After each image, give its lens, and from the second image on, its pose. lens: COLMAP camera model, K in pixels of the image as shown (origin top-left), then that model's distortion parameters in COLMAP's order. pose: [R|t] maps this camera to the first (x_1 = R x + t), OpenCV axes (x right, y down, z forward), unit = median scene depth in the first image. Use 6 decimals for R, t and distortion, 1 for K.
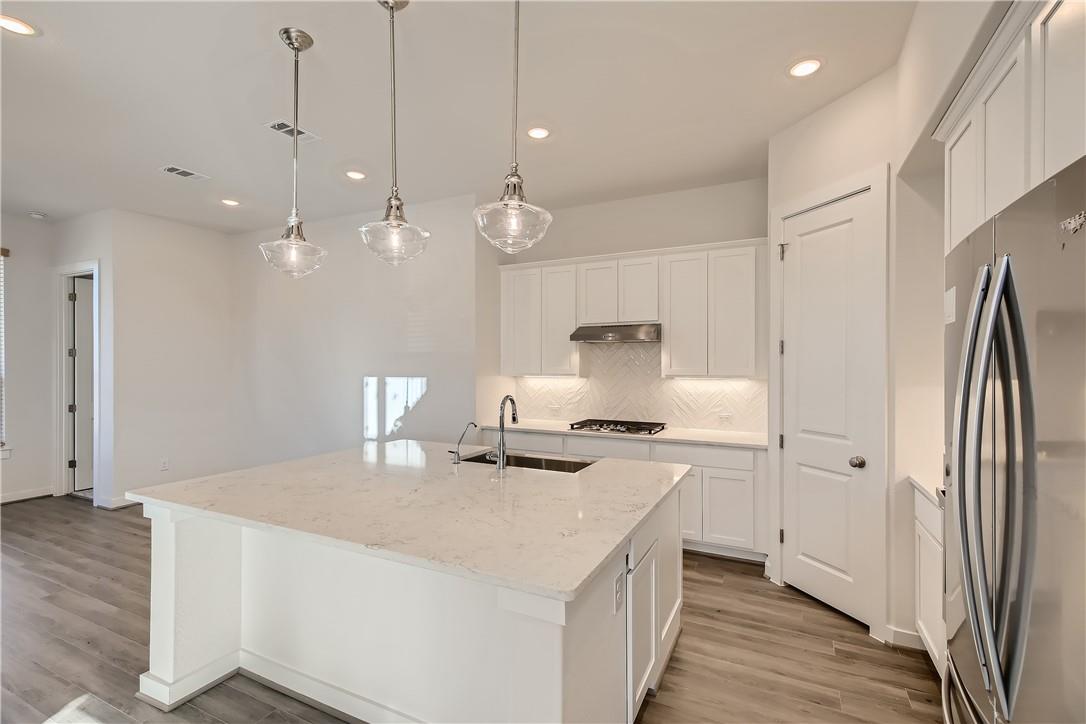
lens RADIAL K [[489.1, 0, 544.8], [0, 489.1, 363.8], [0, 0, 1]] dist [-0.024632, -0.000149]
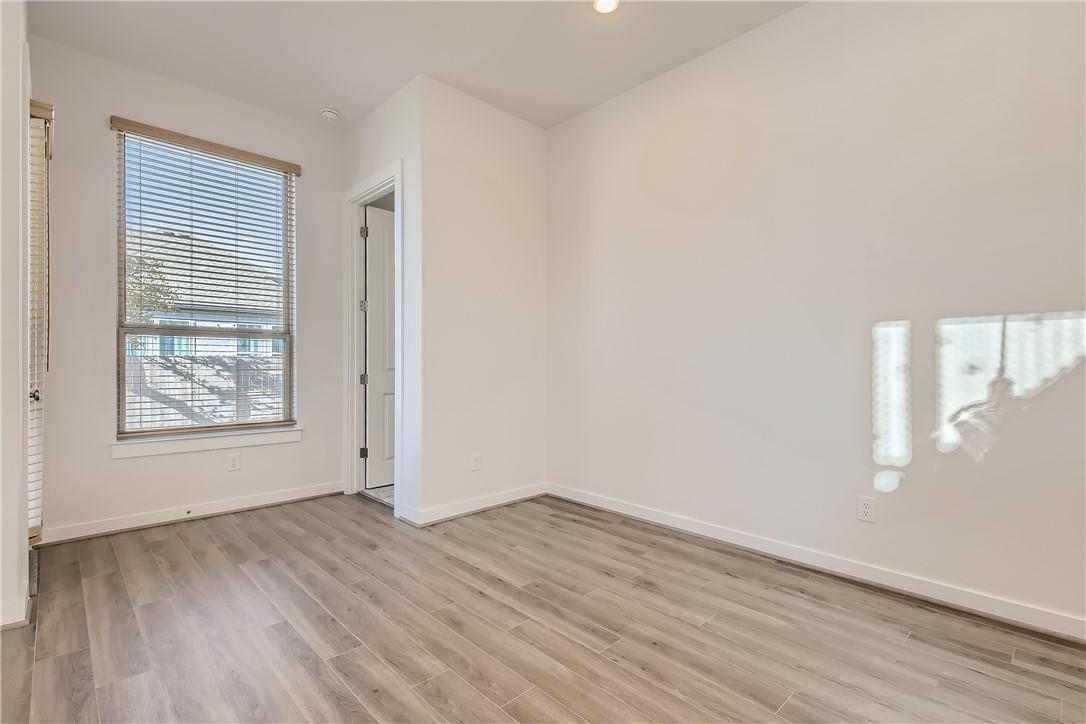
lens RADIAL K [[489.1, 0, 541.9], [0, 489.1, 365.6], [0, 0, 1]] dist [-0.024632, -0.000149]
pose [[0.936038, 0.007753, -0.351815, -0.526050], [-0.002335, 0.999872, 0.015824, 0.067288], [0.351892, -0.013991, 0.935936, 0.435453]]
